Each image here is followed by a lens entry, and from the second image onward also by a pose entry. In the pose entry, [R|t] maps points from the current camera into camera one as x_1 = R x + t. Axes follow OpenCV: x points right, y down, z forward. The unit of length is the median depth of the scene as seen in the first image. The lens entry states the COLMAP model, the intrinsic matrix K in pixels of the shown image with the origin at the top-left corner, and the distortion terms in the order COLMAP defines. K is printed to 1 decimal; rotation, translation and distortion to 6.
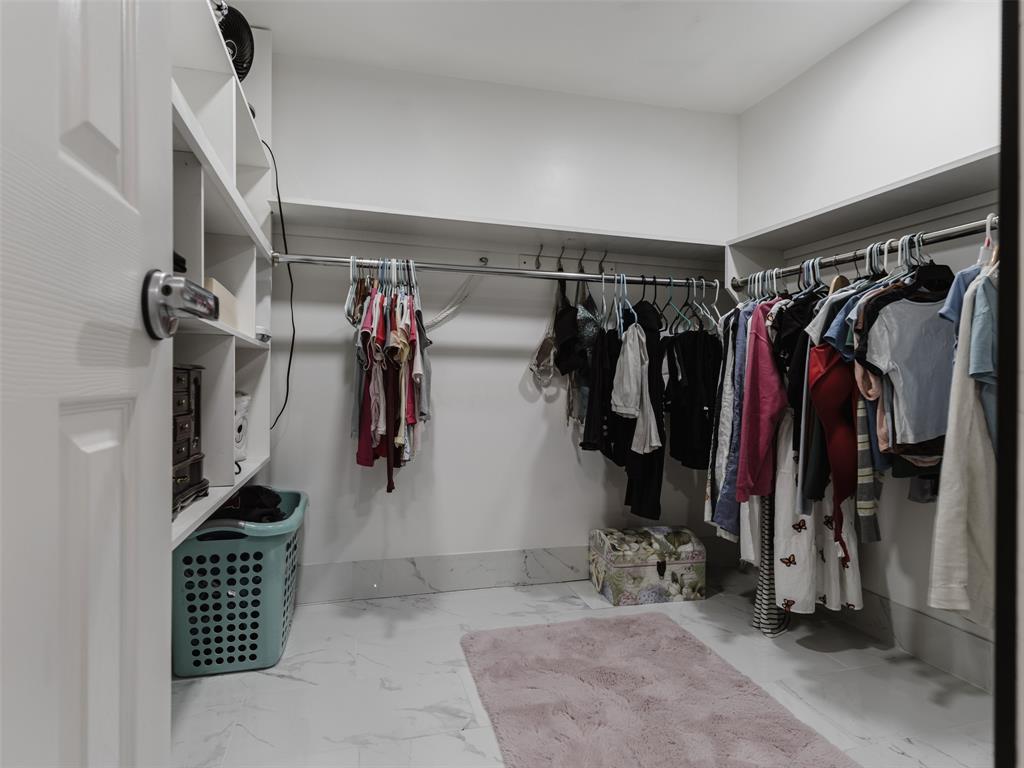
lens RADIAL K [[553.3, 0, 510.0], [0, 553.3, 385.7], [0, 0, 1]] dist [0.001052, -0.000312]
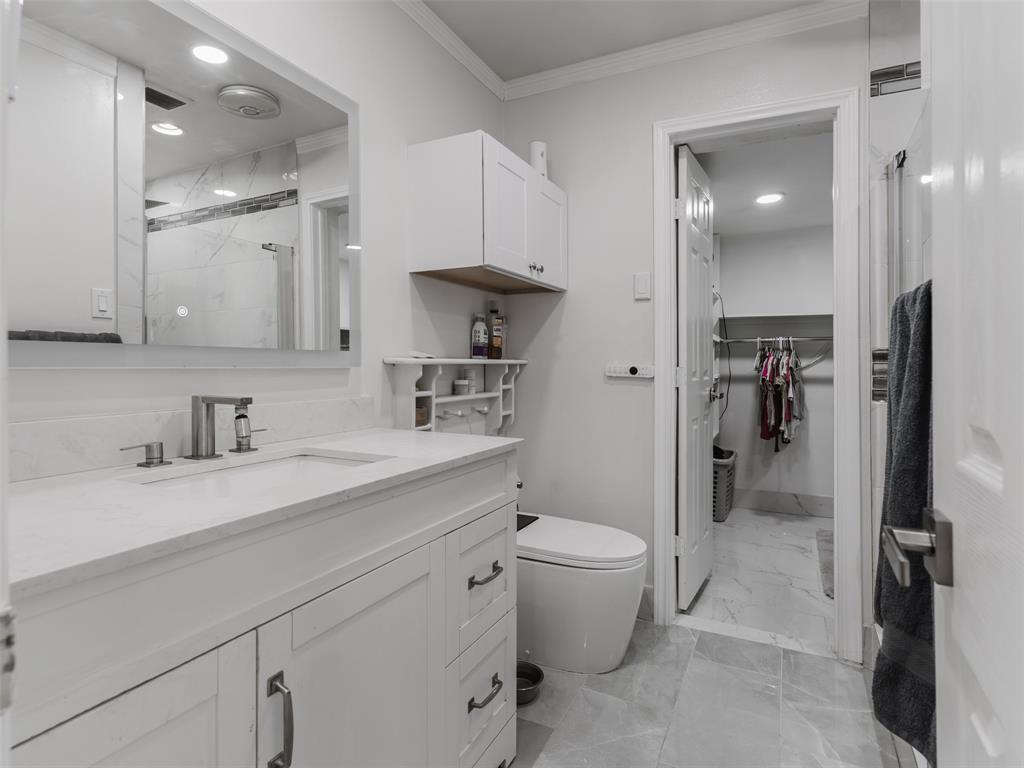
lens RADIAL K [[553.3, 0, 510.2], [0, 553.3, 375.0], [0, 0, 1]] dist [0.001052, -0.000312]
pose [[0.739008, -0.000953, -0.673696, 0.436198], [0.002325, 0.999997, 0.001136, -0.103207], [0.673693, -0.002406, 0.739008, -1.193739]]
